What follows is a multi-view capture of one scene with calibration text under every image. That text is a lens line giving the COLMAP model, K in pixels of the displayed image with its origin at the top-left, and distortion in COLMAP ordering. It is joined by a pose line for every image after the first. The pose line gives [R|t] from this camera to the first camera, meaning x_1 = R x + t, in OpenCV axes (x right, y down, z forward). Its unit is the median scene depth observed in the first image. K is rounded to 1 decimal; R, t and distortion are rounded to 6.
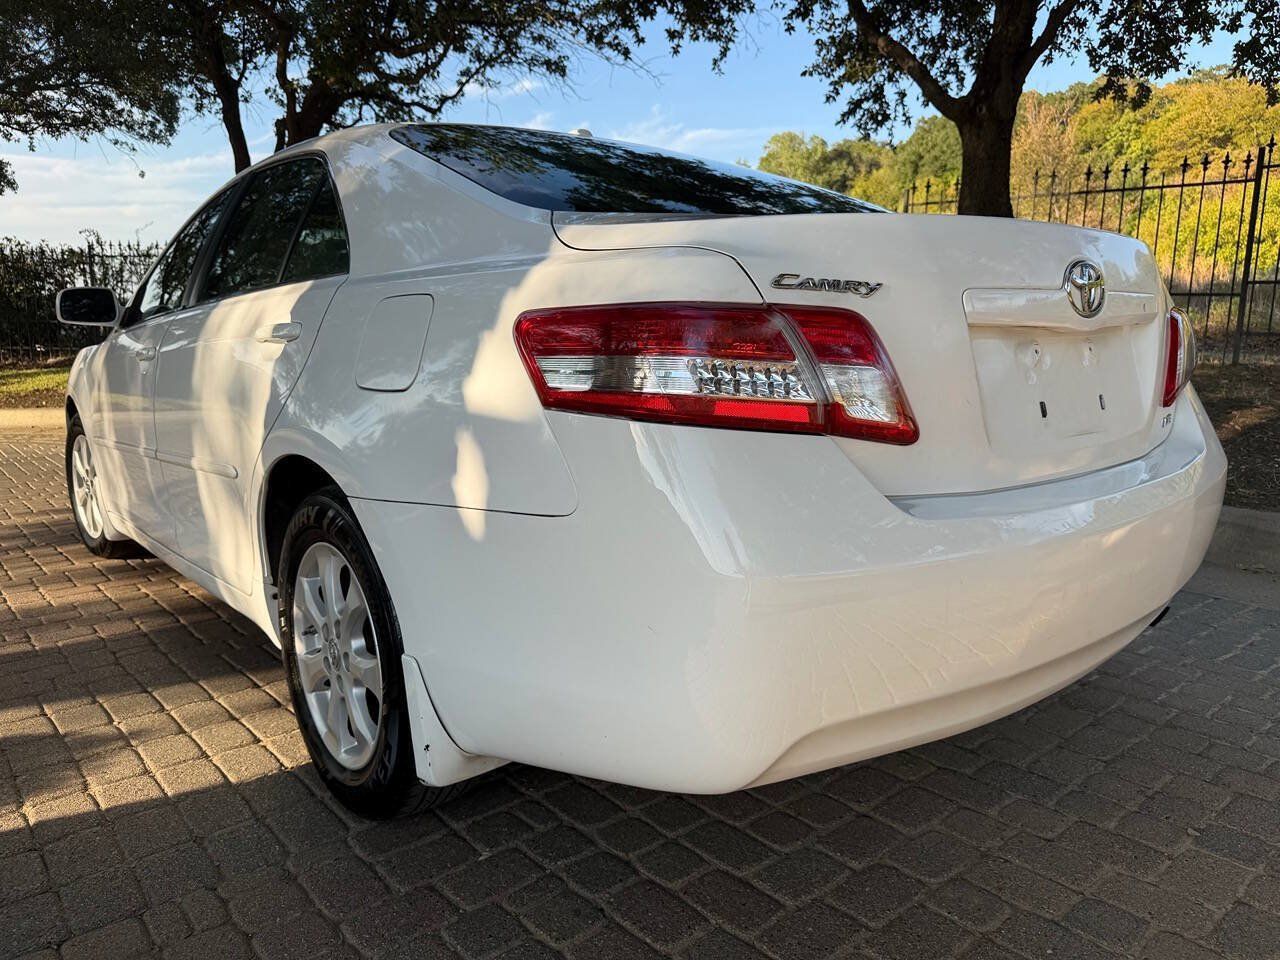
lens RADIAL K [[920.0, 0, 633.8], [0, 920.0, 476.1], [0, 0, 1]] dist [0.019021, -0.027545]
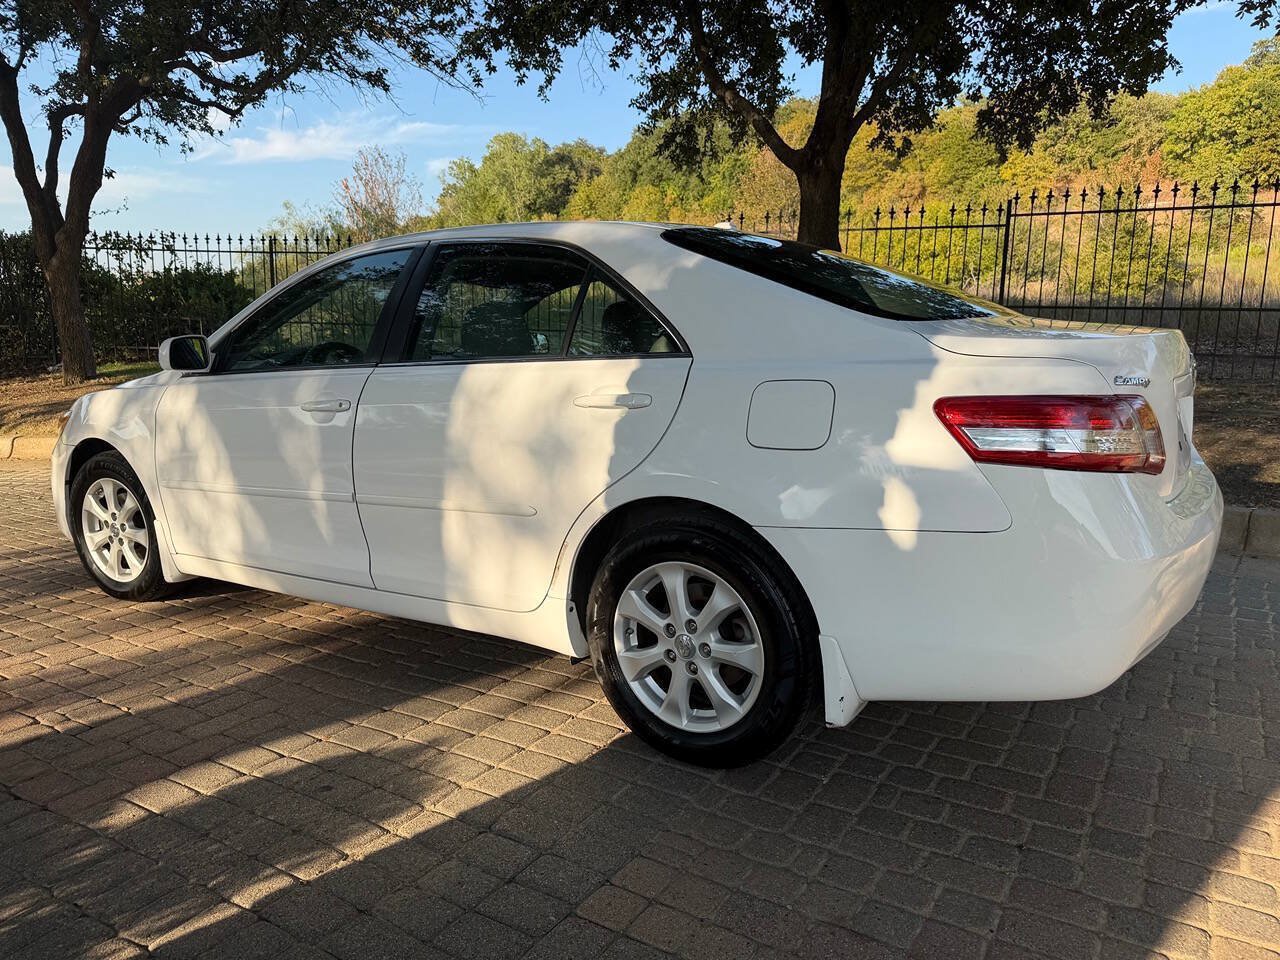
lens RADIAL K [[920.0, 0, 637.8], [0, 920.0, 482.1], [0, 0, 1]] dist [0.019021, -0.027545]
pose [[0.954821, -0.049953, 0.292954, -0.153947], [0.047566, 0.998751, 0.015269, -0.012761], [-0.293350, -0.000645, 0.956005, -0.044083]]
